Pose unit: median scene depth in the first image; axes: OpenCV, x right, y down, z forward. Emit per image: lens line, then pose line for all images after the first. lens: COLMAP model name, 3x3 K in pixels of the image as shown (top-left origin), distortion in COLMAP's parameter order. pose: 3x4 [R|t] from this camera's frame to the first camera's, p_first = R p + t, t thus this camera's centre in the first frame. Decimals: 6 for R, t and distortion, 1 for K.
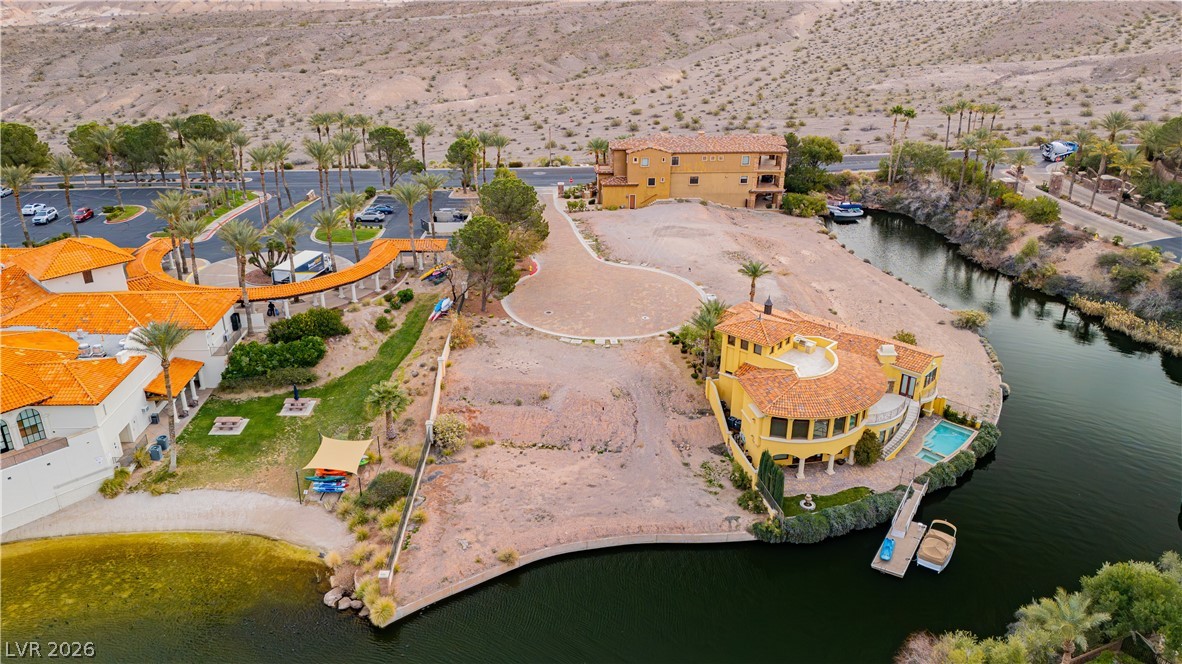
lens RADIAL K [[861.4, 0, 620.0], [0, 861.4, 334.5], [0, 0, 1]] dist [0.092303, -0.096564]
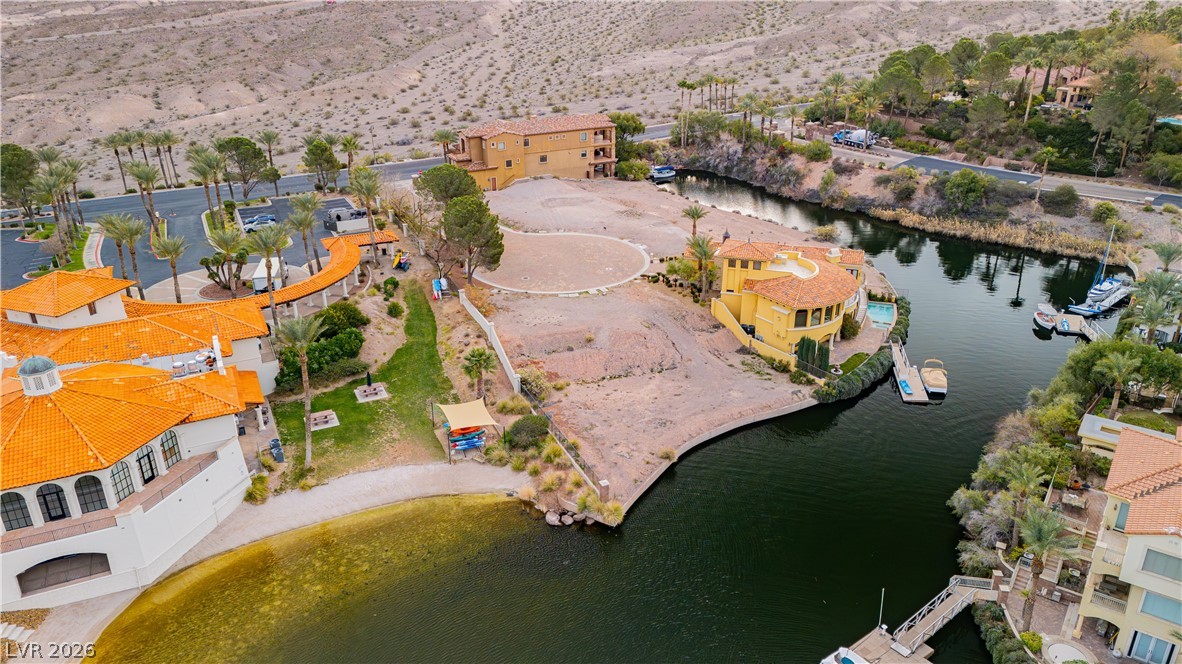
lens RADIAL K [[826.4, 0, 610.4], [0, 826.4, 330.7], [0, 0, 1]] dist [0.082628, -0.060052]
pose [[0.917080, -0.182223, 0.354624, -0.386248], [0.180919, 0.982796, 0.037141, 0.021858], [-0.355291, 0.030097, 0.934271, -0.027619]]
